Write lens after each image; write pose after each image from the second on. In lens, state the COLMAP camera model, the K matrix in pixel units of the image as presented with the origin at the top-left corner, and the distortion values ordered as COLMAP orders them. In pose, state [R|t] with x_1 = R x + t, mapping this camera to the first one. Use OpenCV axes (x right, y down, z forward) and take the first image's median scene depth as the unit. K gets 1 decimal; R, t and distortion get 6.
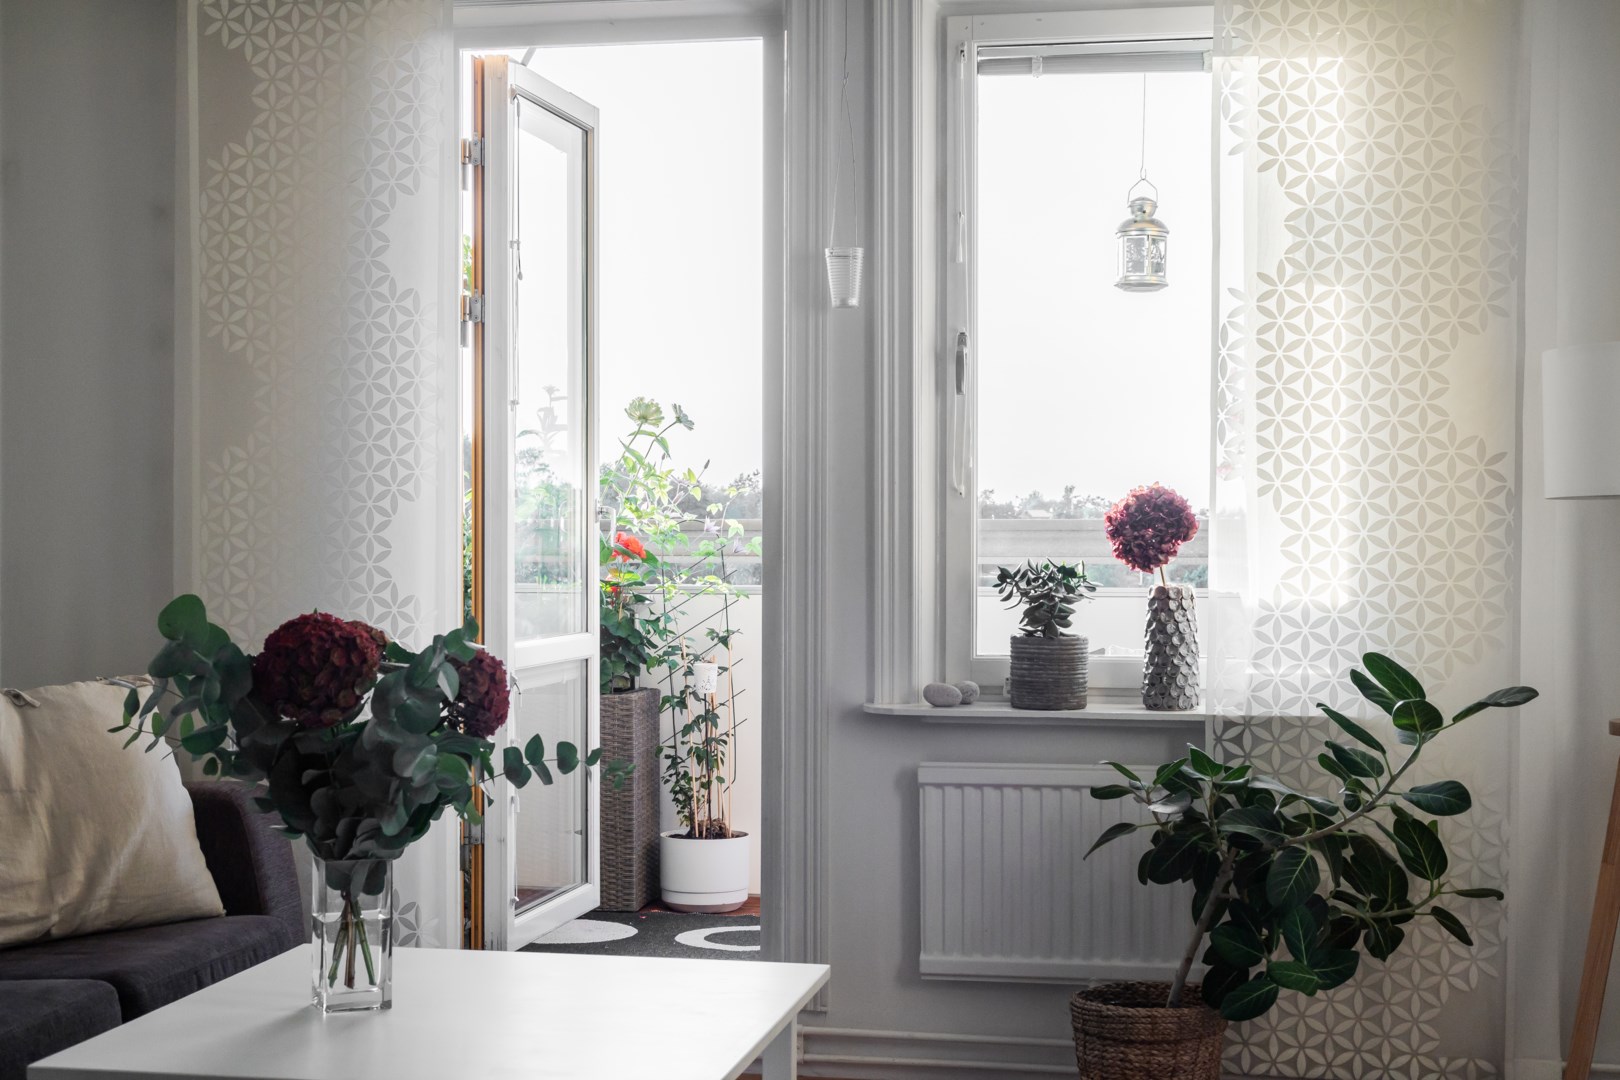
lens RADIAL K [[2316.4, 0, 770.5], [0, 2316.4, 571.9], [0, 0, 1]] dist [-0.006057, 0.000000]
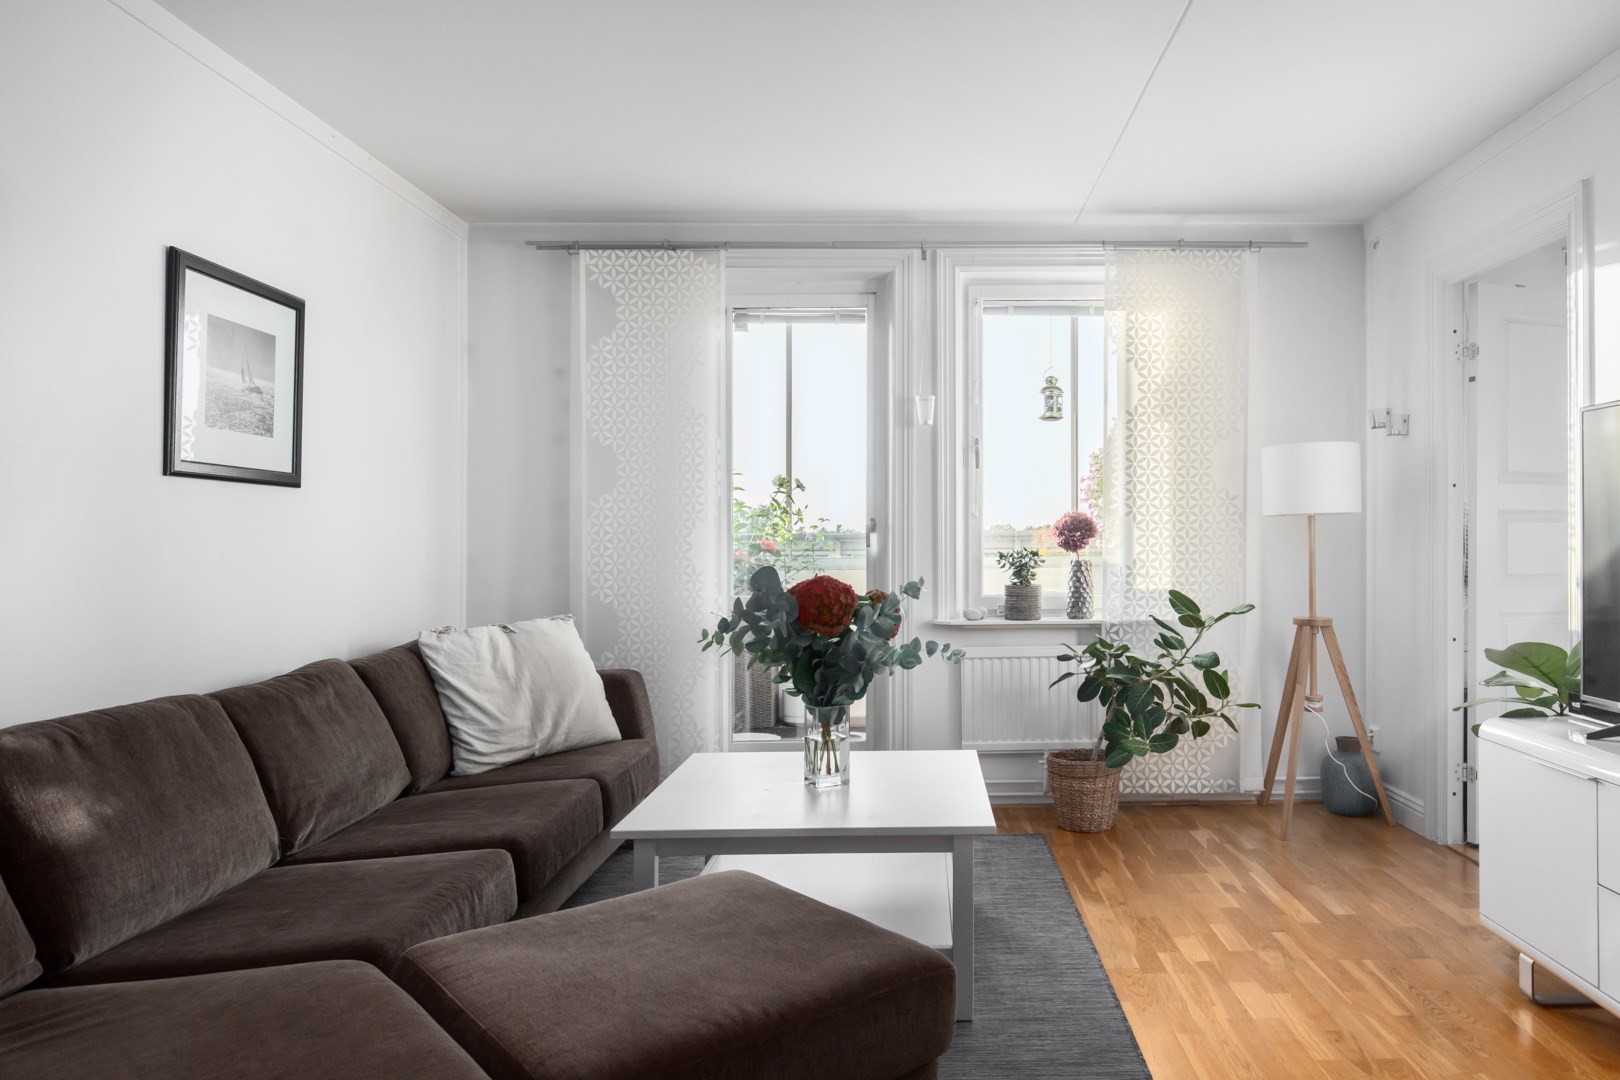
lens RADIAL K [[1036.5, 0, 807.1], [0, 1036.5, 535.5], [0, 0, 1]] dist [0.006292, -0.006259]
pose [[0.978629, -0.008149, 0.205471, -0.263470], [0.014222, 0.999504, -0.028099, 0.007025], [-0.205140, 0.030421, 0.978260, 0.135970]]
